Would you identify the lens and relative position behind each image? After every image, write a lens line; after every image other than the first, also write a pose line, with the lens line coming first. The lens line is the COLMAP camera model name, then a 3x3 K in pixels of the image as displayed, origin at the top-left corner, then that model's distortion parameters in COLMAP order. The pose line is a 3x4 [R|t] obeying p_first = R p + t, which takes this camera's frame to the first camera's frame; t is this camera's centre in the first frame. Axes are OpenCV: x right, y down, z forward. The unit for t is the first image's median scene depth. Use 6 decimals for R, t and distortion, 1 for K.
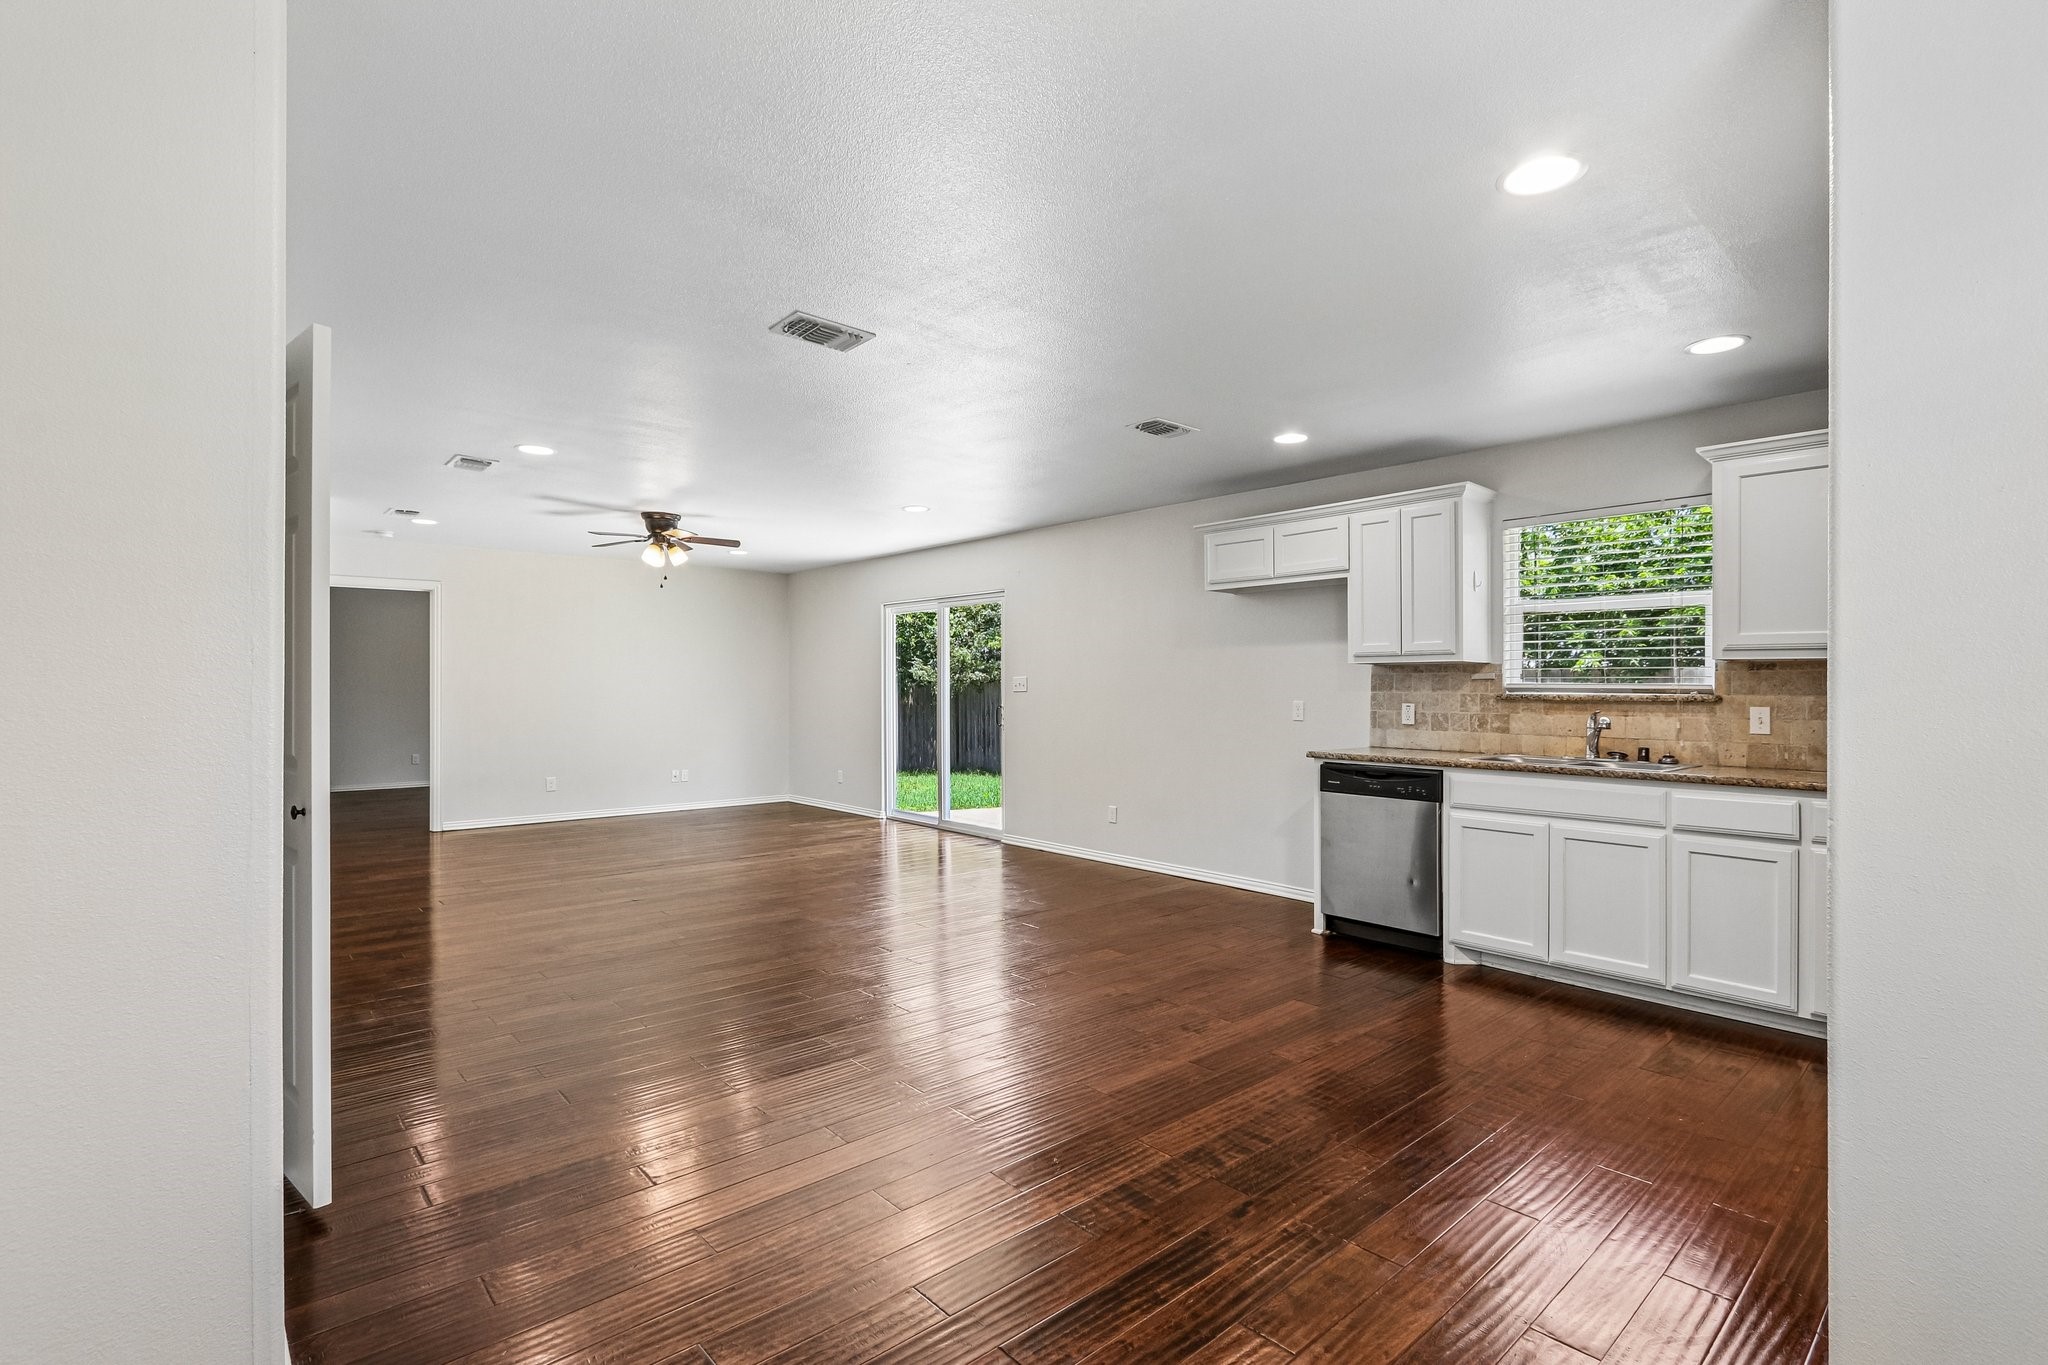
lens RADIAL K [[944.6, 0, 1023.3], [0, 944.6, 695.5], [0, 0, 1]] dist [-0.015970, 0.003036]
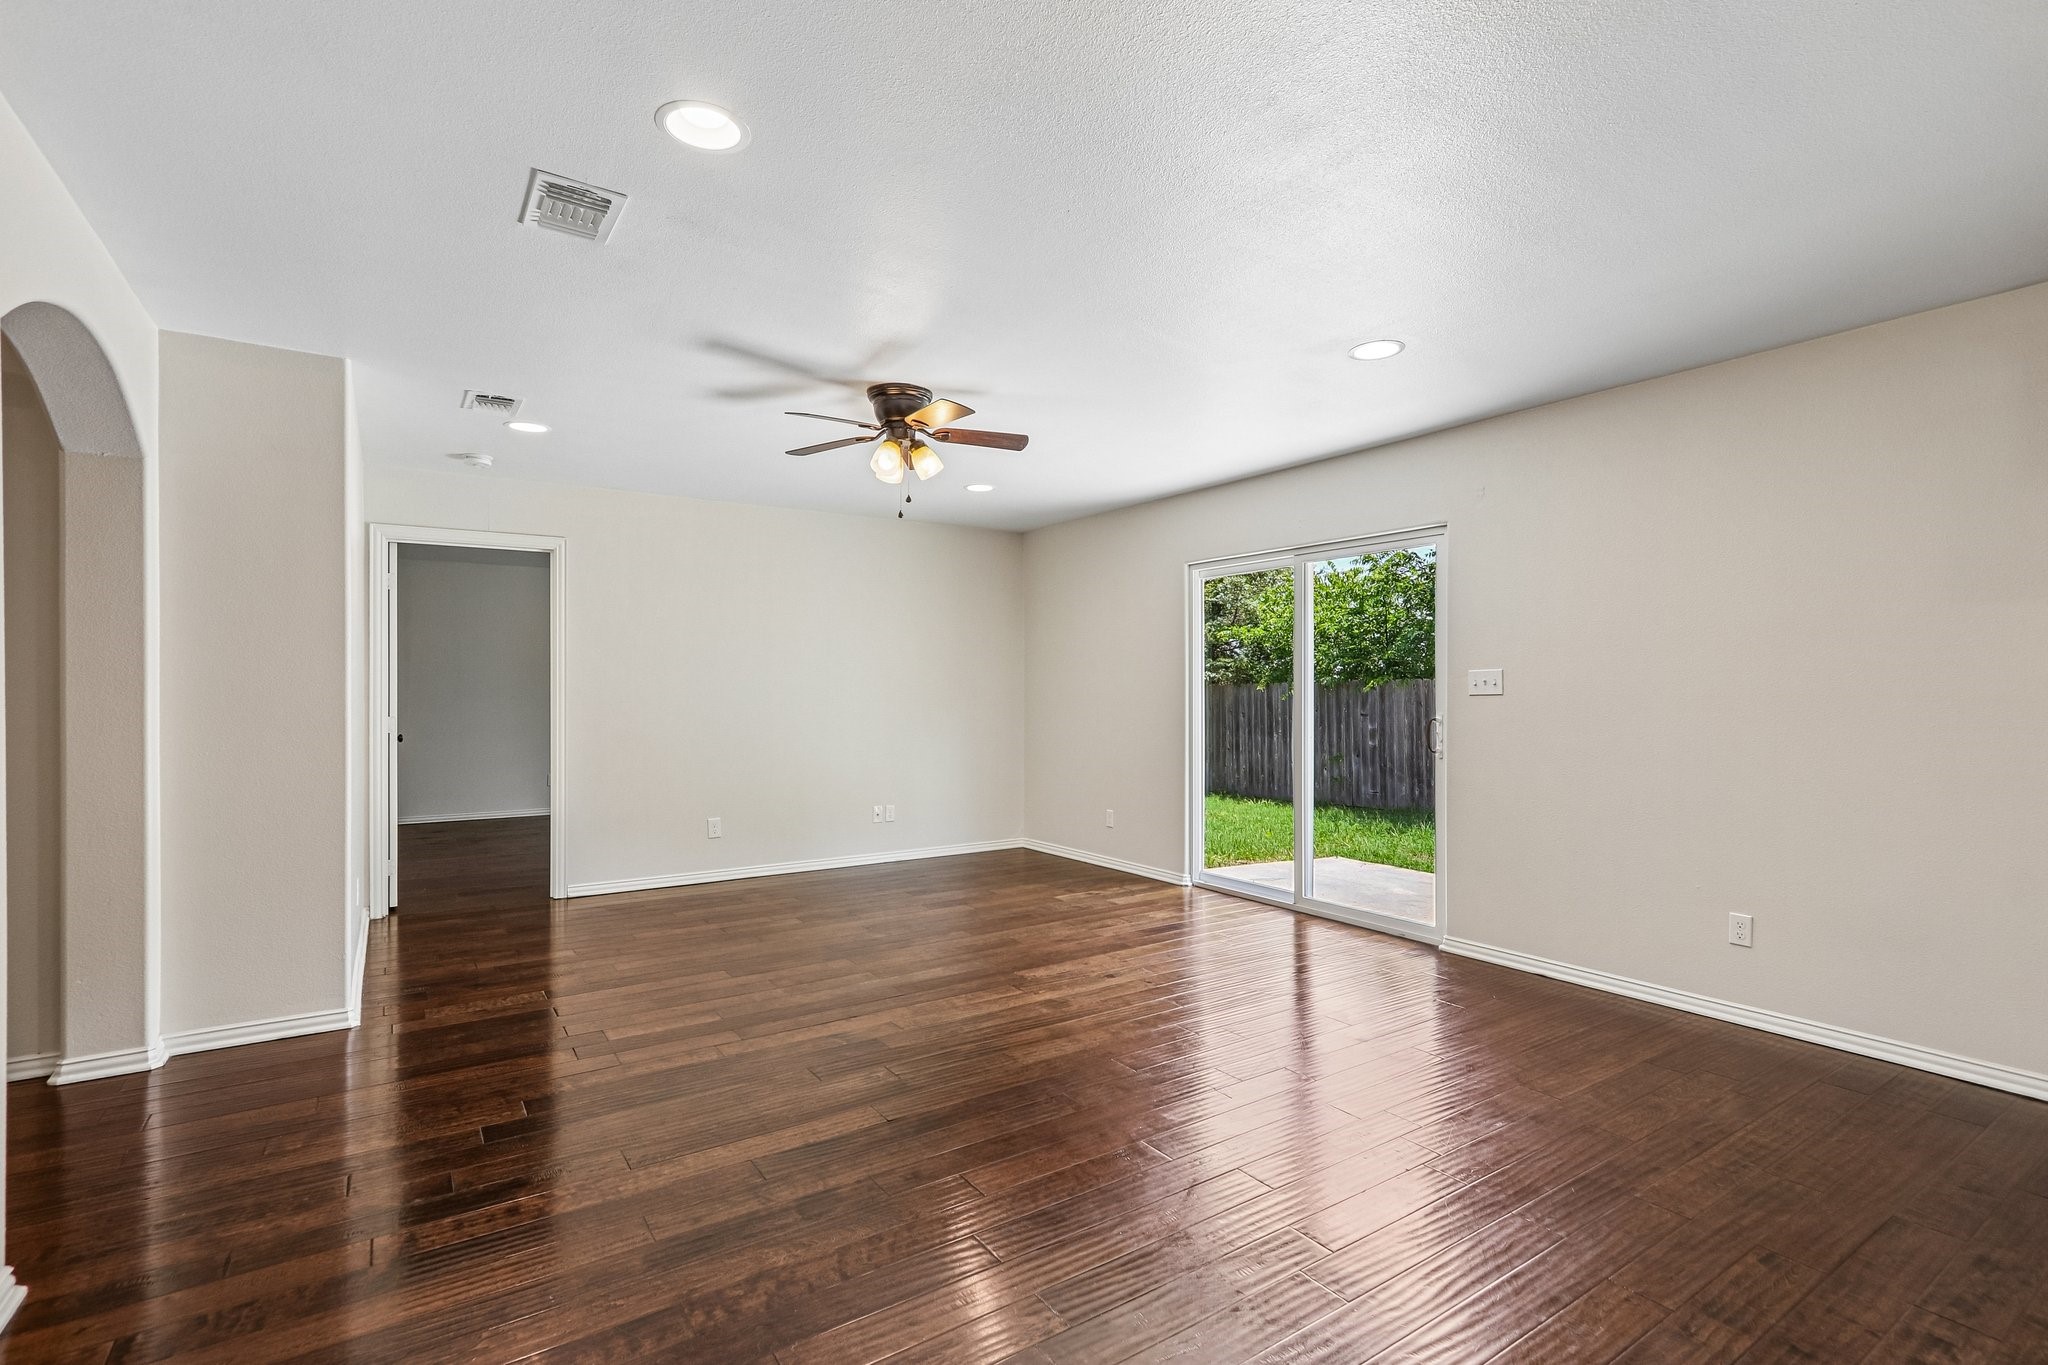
lens RADIAL K [[944.6, 0, 1026.5], [0, 944.6, 700.1], [0, 0, 1]] dist [-0.015970, 0.003036]
pose [[0.990844, -0.000874, -0.135012, -0.292858], [0.000940, 0.999999, 0.000431, -0.002097], [0.135012, -0.000554, 0.990844, 0.556083]]
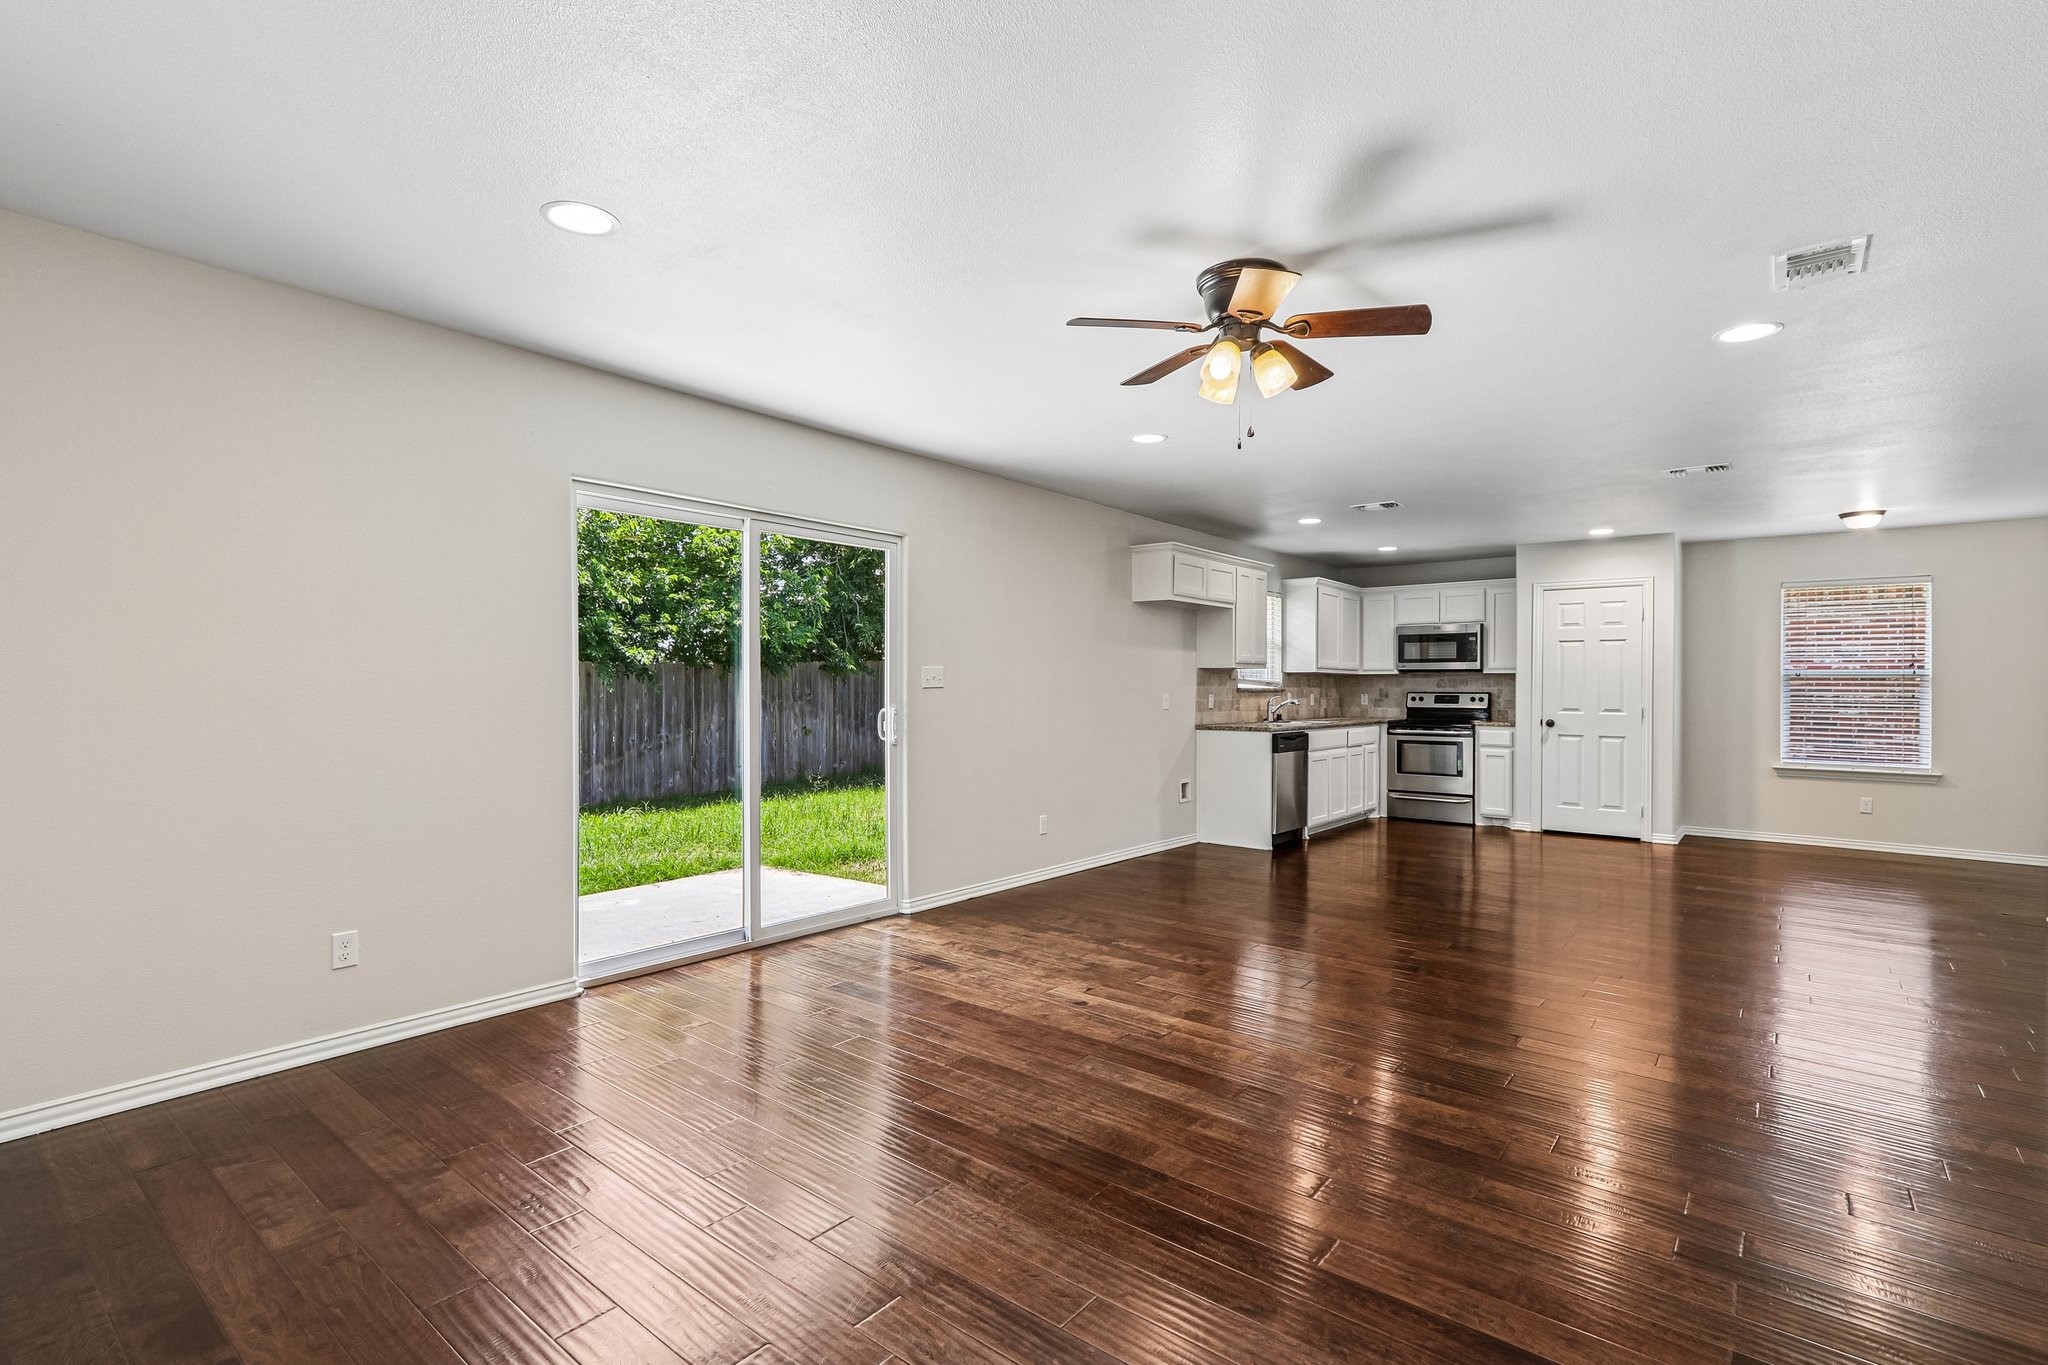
lens RADIAL K [[944.6, 0, 1020.7], [0, 944.6, 692.8], [0, 0, 1]] dist [-0.015970, 0.003036]
pose [[-0.153211, -0.011029, 0.988132, -1.011717], [0.002364, 0.999931, 0.011527, -0.011922], [-0.988191, 0.004102, -0.153174, 1.488925]]
